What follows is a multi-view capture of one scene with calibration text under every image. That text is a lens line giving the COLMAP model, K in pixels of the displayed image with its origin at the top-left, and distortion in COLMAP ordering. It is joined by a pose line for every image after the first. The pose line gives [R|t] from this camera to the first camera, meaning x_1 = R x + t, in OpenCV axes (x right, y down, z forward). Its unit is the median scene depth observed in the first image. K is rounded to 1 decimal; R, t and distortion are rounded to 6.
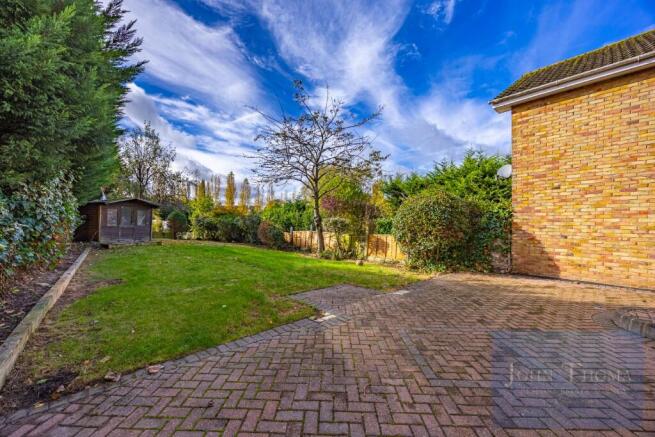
lens RADIAL K [[255.4, 0, 326.9], [0, 255.4, 219.0], [0, 0, 1]] dist [-0.004217, 0.000035]
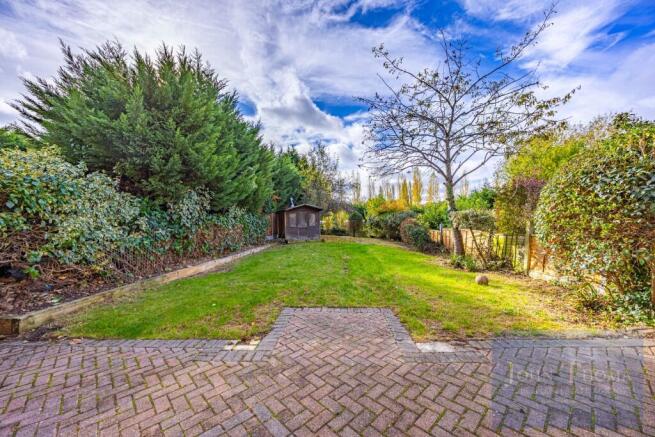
lens RADIAL K [[255.4, 0, 326.7], [0, 255.4, 226.4], [0, 0, 1]] dist [-0.004217, 0.000035]
pose [[0.687922, -0.015884, -0.725610, 0.261987], [0.046727, 0.998656, 0.022438, 0.006546], [0.724279, -0.049341, 0.687740, 0.240319]]
